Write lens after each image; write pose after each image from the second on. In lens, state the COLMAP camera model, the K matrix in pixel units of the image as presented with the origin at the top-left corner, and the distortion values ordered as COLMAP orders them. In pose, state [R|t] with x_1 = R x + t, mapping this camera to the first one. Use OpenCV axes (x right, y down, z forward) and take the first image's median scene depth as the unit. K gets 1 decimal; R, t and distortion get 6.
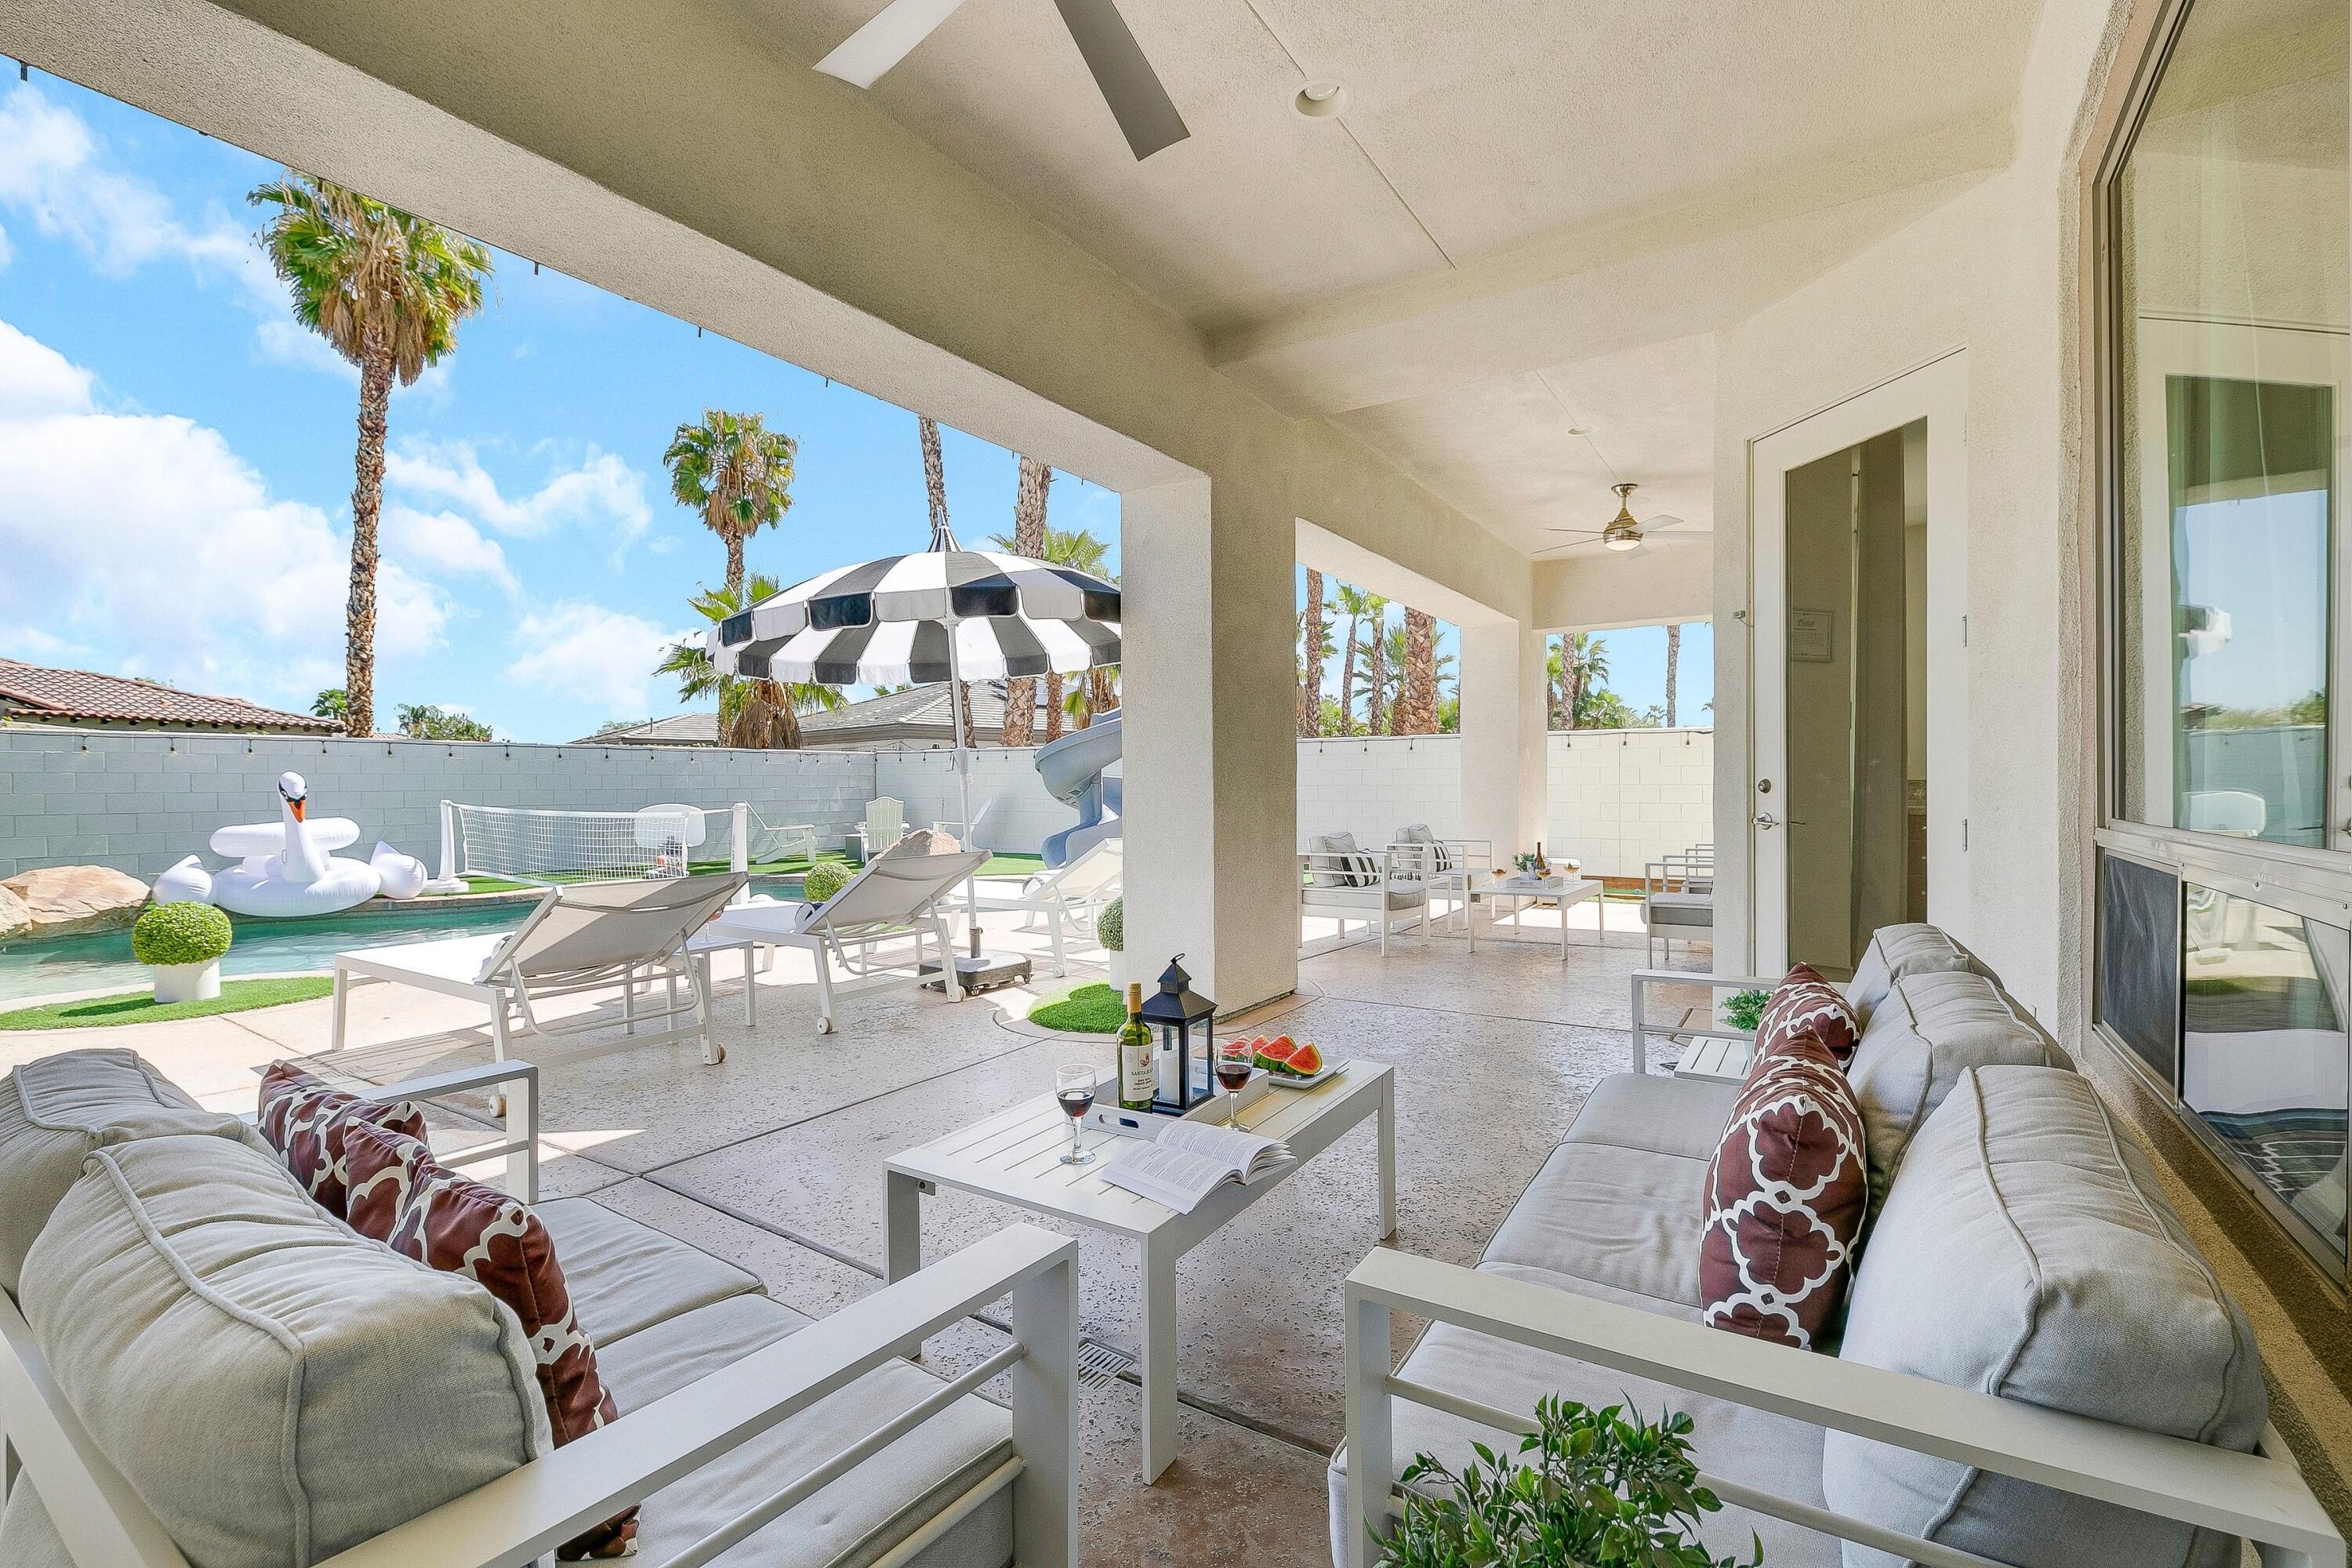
lens RADIAL K [[1009.1, 0, 1185.3], [0, 1009.1, 791.0], [0, 0, 1]] dist [0.009215, -0.000105]
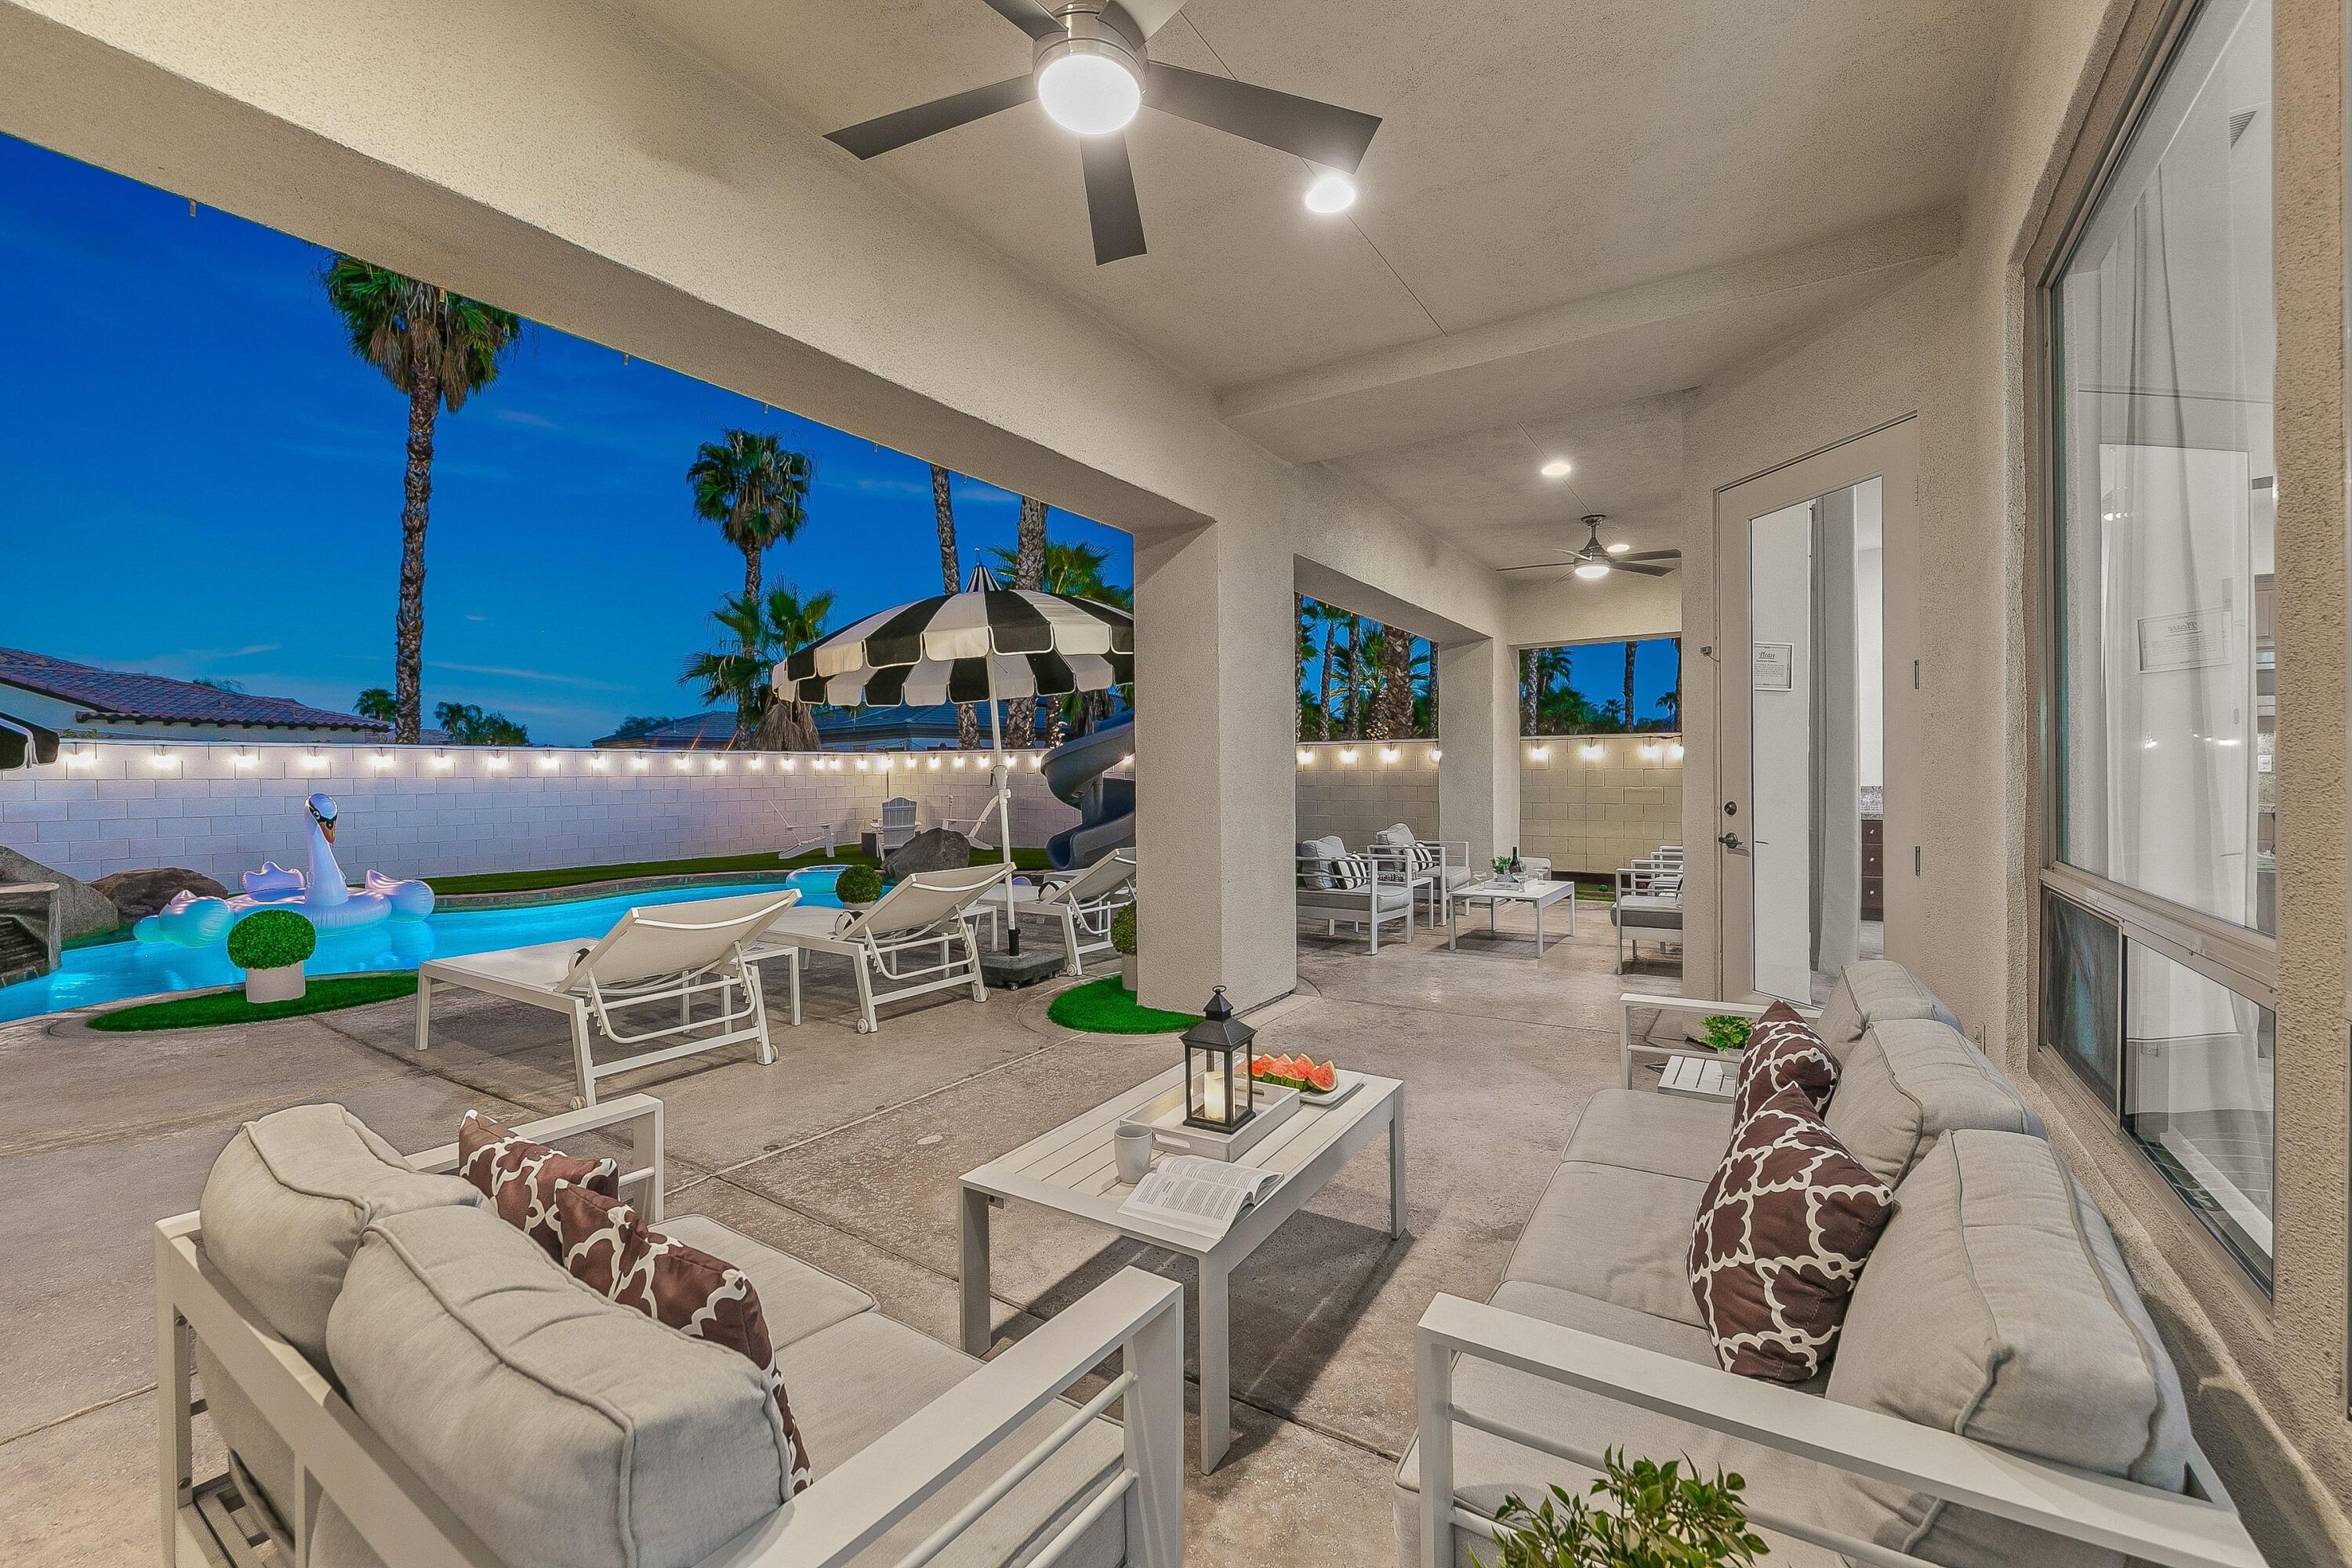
lens RADIAL K [[947.9, 0, 1169.5], [0, 947.9, 780.4], [0, 0, 1]] dist [0.010853, -0.000638]
pose [[0.999998, -0.000007, -0.001890, -0.078755], [0.000005, 0.999999, -0.001390, -0.091233], [0.001890, 0.001390, 0.999997, -0.065357]]
